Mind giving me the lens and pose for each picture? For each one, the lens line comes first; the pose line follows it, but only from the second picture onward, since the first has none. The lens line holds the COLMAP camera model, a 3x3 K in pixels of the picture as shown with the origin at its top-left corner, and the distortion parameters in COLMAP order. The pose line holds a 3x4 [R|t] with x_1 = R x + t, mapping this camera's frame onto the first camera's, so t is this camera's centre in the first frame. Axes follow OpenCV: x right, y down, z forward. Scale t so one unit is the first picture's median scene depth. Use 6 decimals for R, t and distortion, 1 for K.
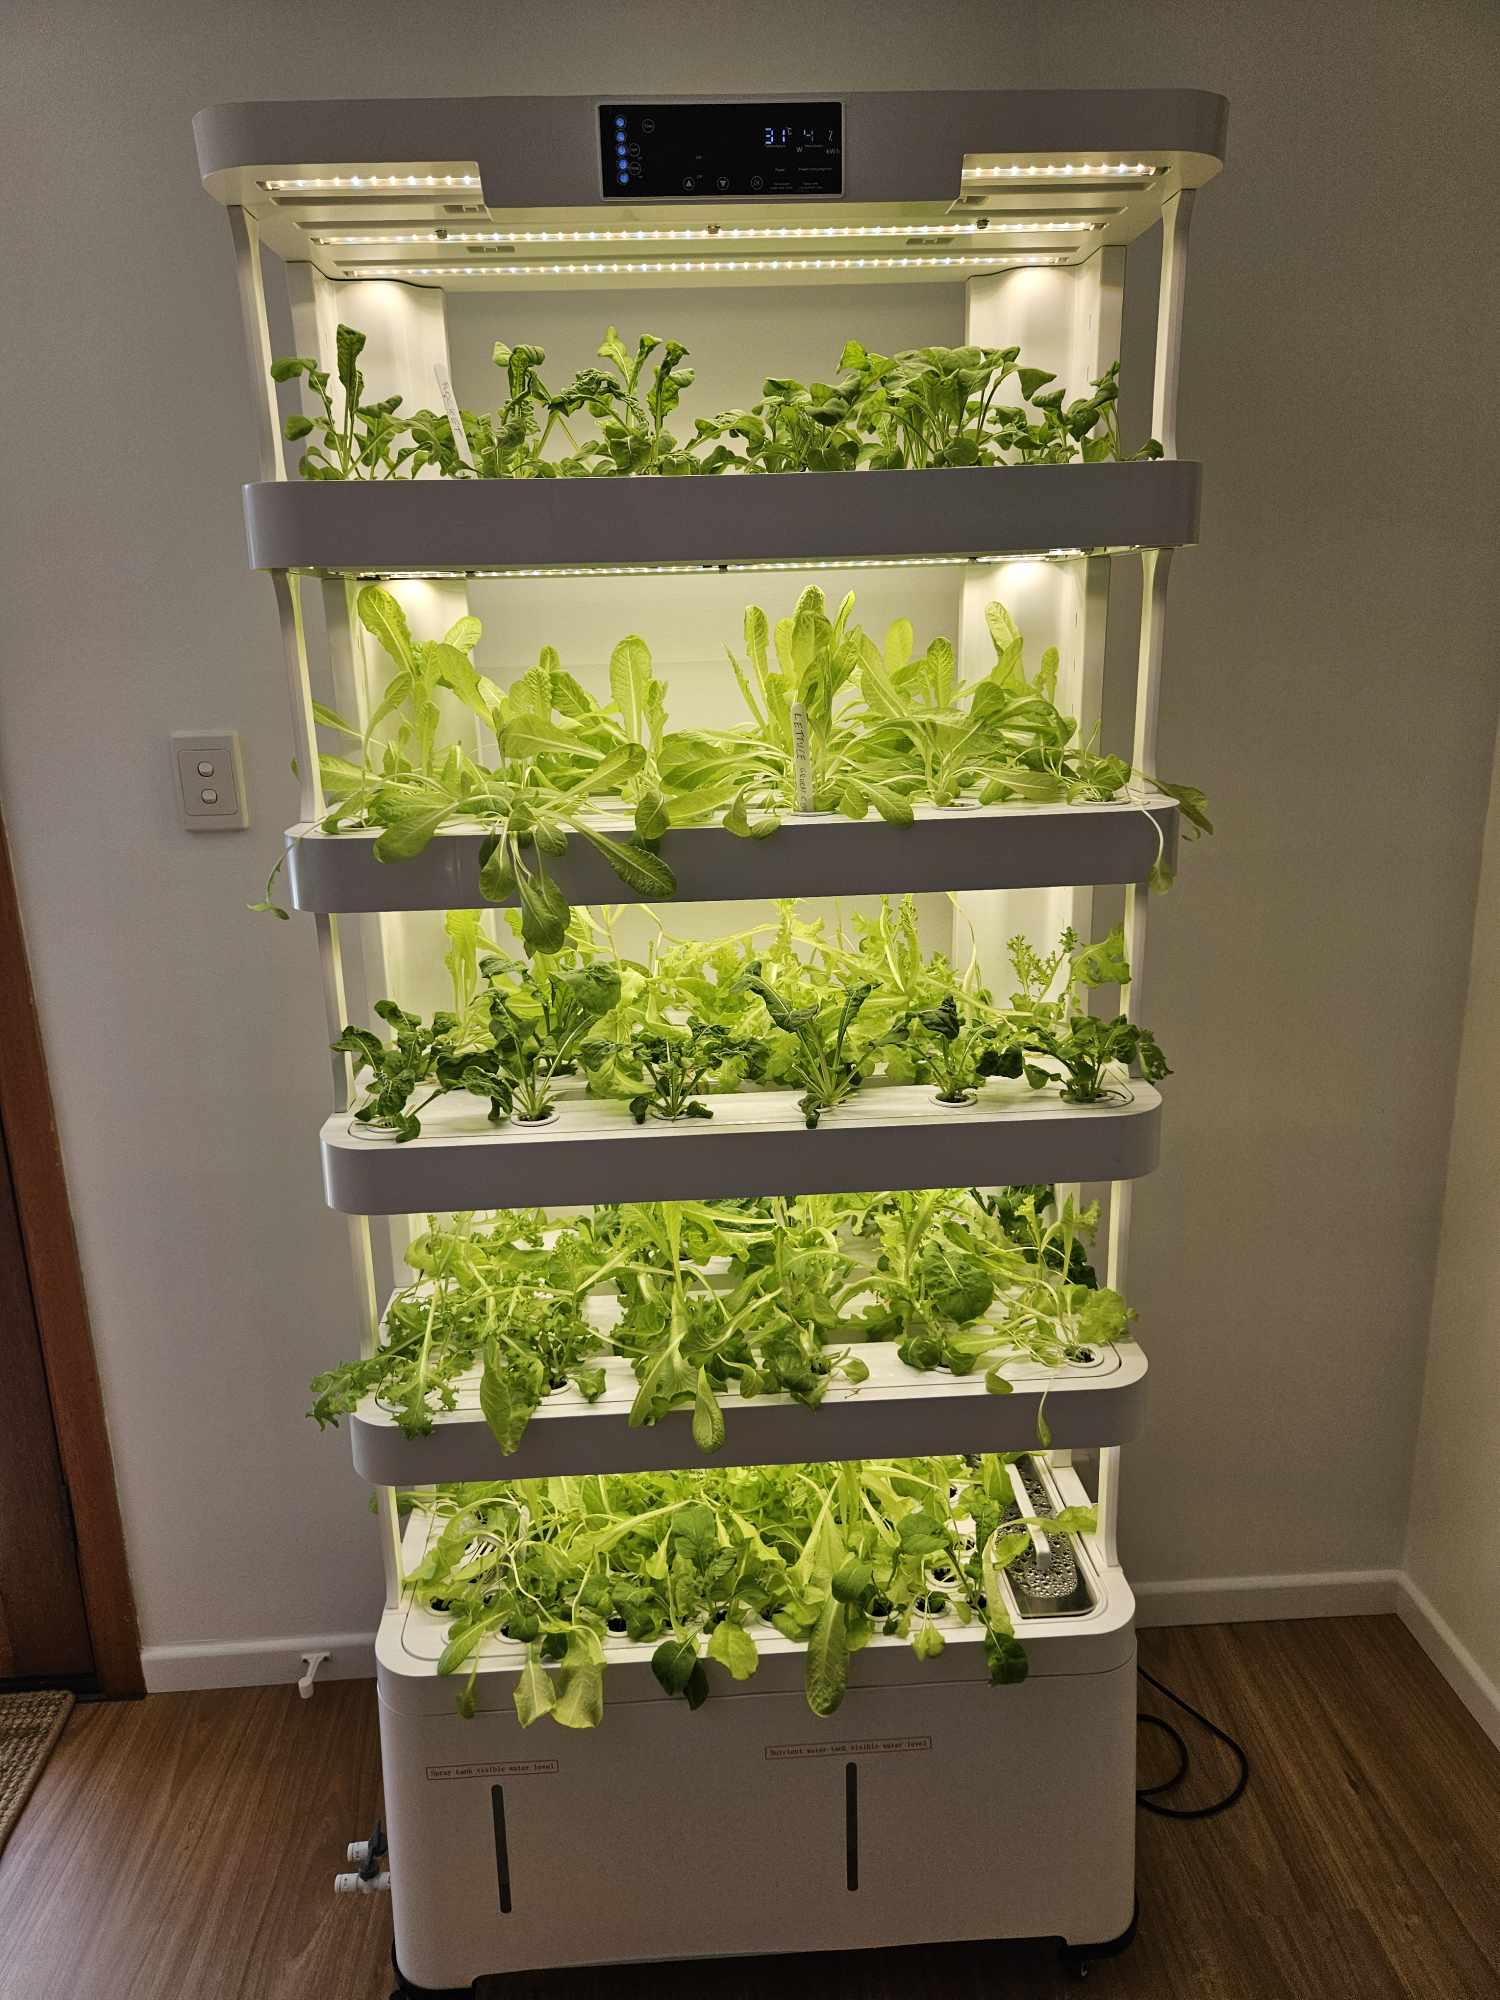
lens RADIAL K [[1395.5, 0, 751.8], [0, 1395.5, 999.3], [0, 0, 1]] dist [0.009075, -0.008171]
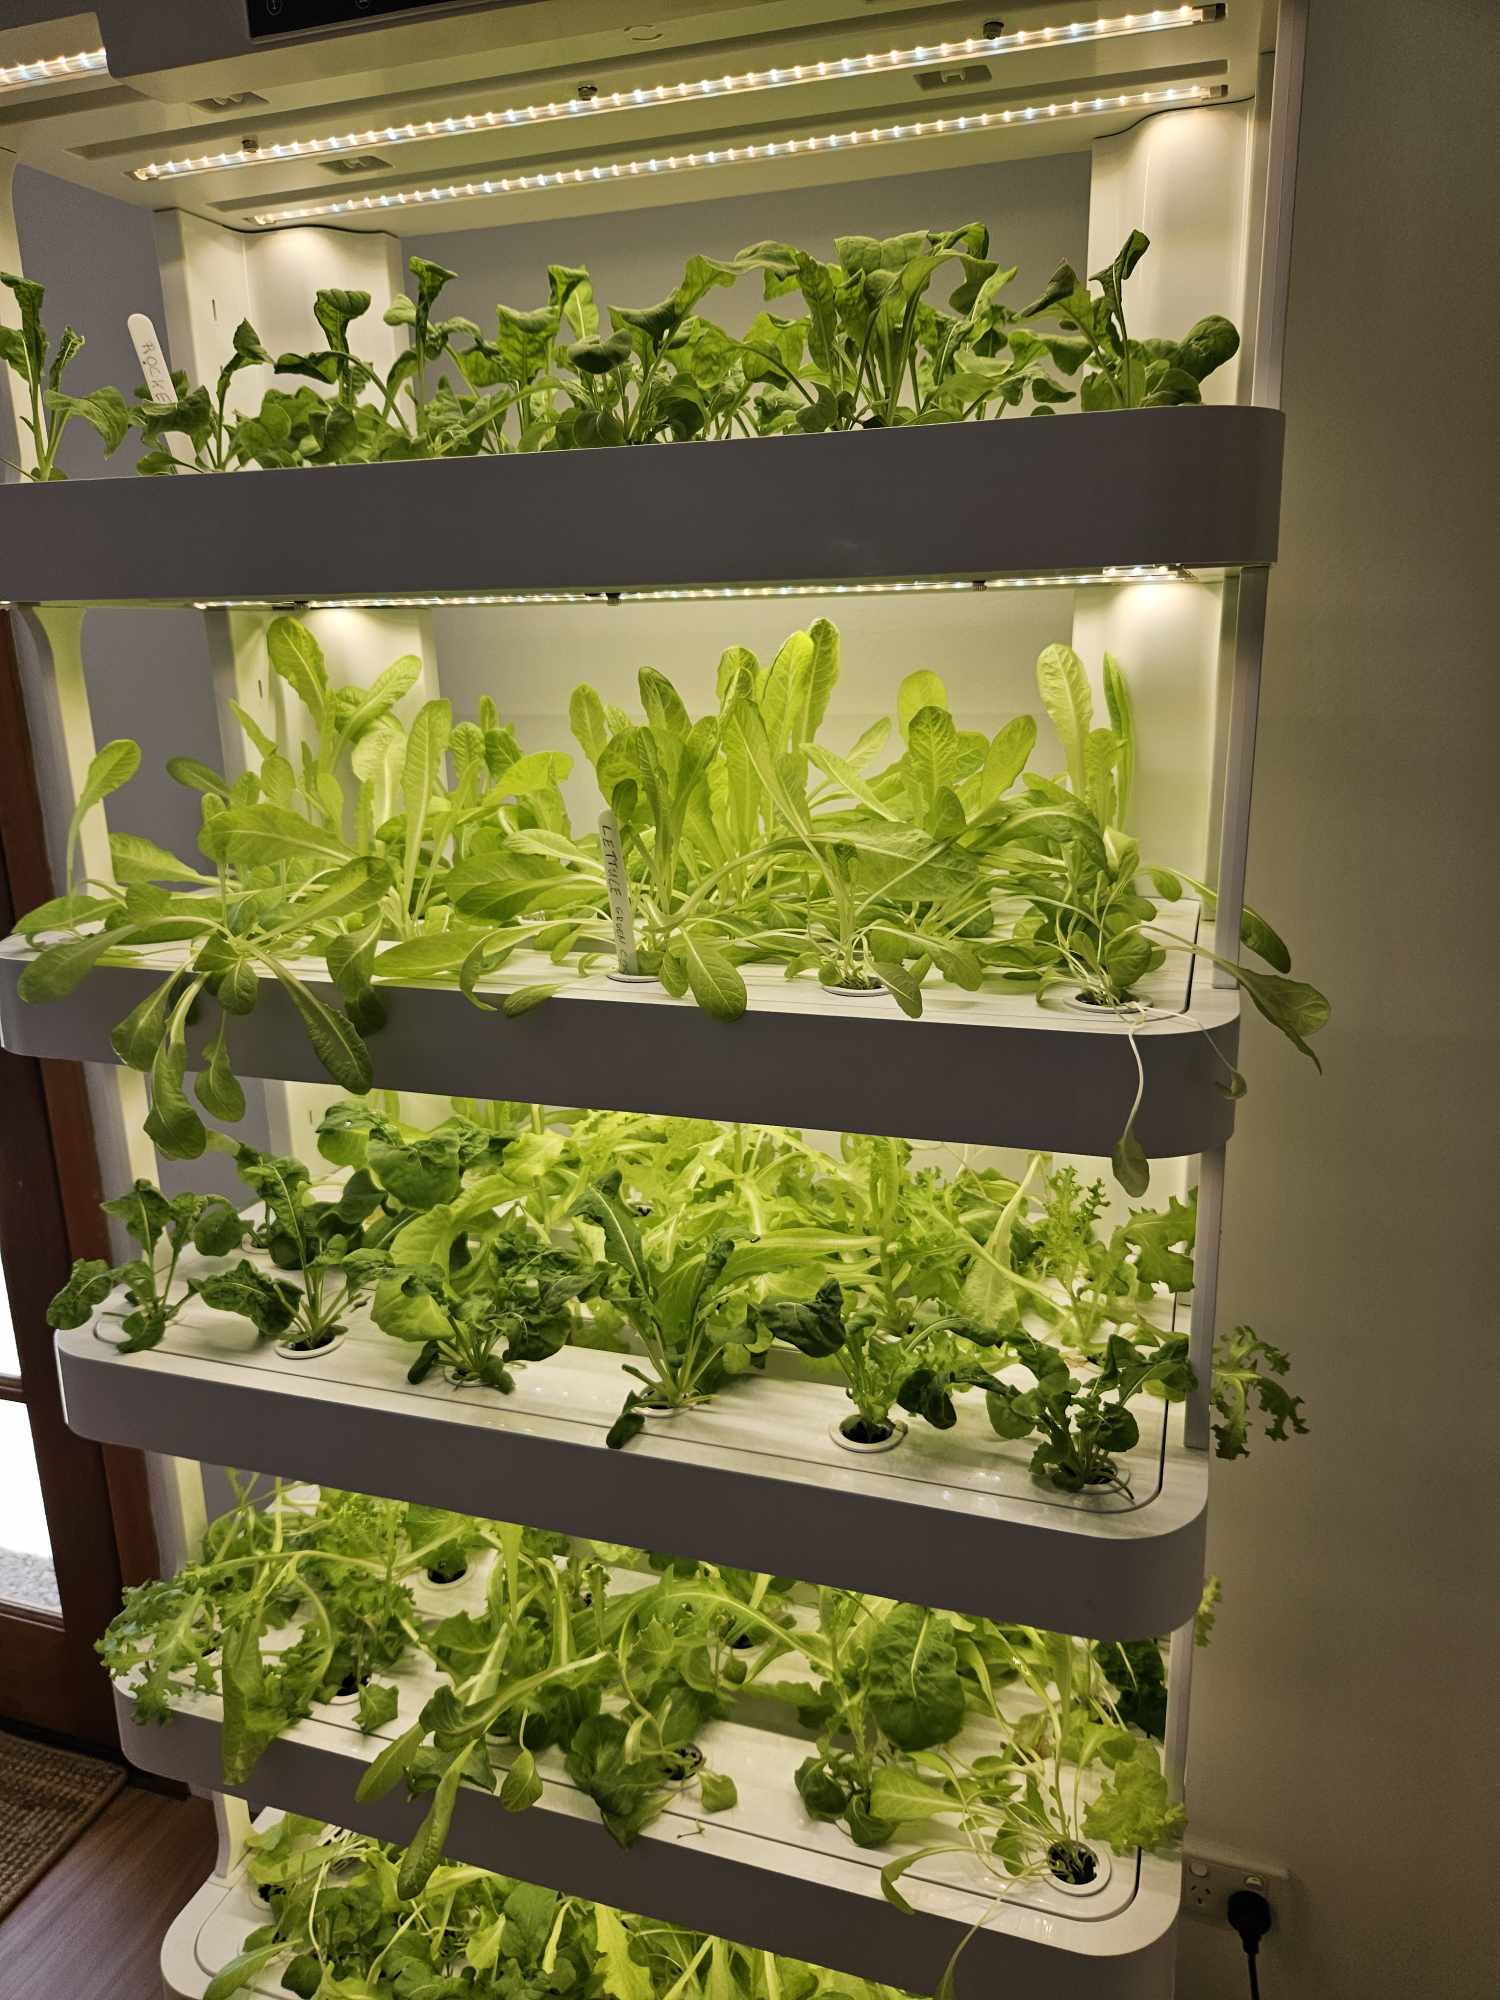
lens RADIAL K [[1395.5, 0, 751.0], [0, 1395.5, 1000.3], [0, 0, 1]] dist [0.009075, -0.008171]
pose [[0.931426, 0.099188, -0.350153, 0.287494], [-0.100838, 0.994810, 0.013566, -0.122102], [0.349682, 0.022673, 0.936594, 0.368937]]
